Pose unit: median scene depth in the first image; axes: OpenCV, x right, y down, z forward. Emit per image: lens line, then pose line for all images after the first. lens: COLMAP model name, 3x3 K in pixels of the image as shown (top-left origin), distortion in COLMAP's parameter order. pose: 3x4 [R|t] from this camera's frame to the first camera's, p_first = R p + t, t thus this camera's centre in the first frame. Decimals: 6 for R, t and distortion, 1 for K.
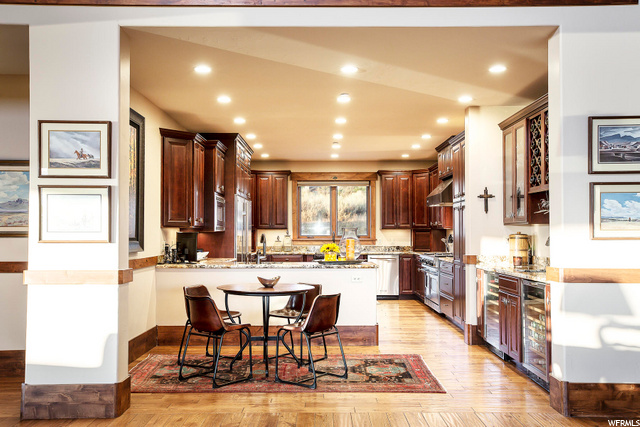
lens RADIAL K [[596.3, 0, 320.0], [0, 596.3, 213.5], [0, 0, 1]] dist [0.001274, 0.001800]
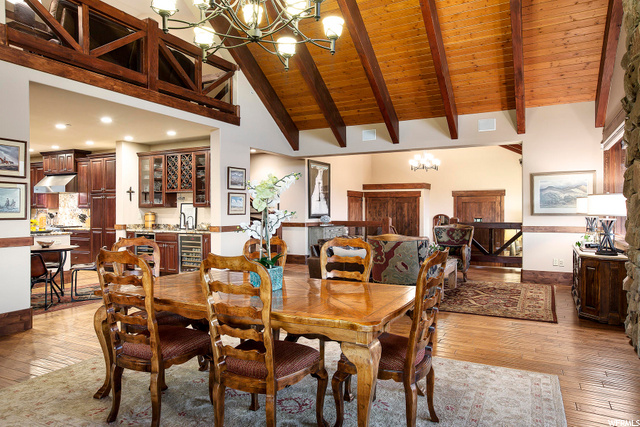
lens RADIAL K [[438.9, 0, 320.0], [0, 438.9, 213.5], [0, 0, 1]] dist [0.004539, 0.000331]
pose [[0.466162, -0.005434, 0.884682, -0.366269], [-0.029398, 0.999334, 0.021629, -0.005065], [-0.884211, -0.036091, 0.465692, -0.079415]]
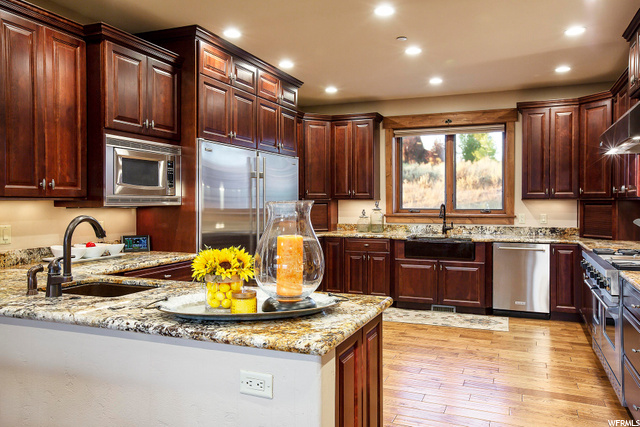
lens RADIAL K [[485.5, 0, 322.7], [0, 485.5, 204.9], [0, 0, 1]] dist [-0.010105, 0.002854]
pose [[0.925444, 0.003610, -0.378867, 0.103651], [0.011887, 0.999186, 0.038555, 0.010154], [0.378698, -0.040184, 0.924648, 0.471009]]
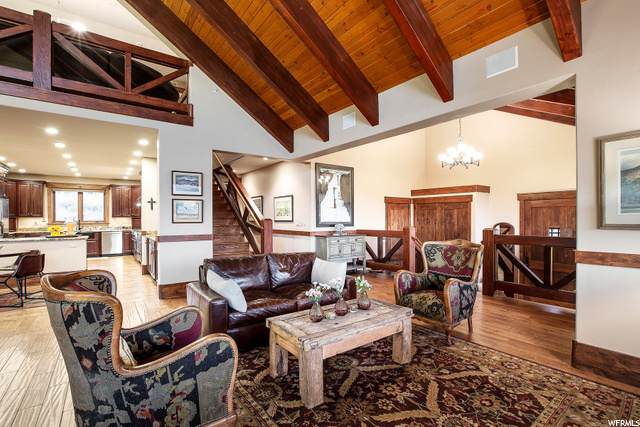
lens RADIAL K [[299.8, 0, 324.3], [0, 299.8, 219.3], [0, 0, 1]] dist [-0.023716, 0.000563]
pose [[0.799579, -0.002858, 0.600554, 0.079408], [-0.018703, 0.999385, 0.029658, -0.006161], [-0.600269, -0.034946, 0.799034, -0.100871]]
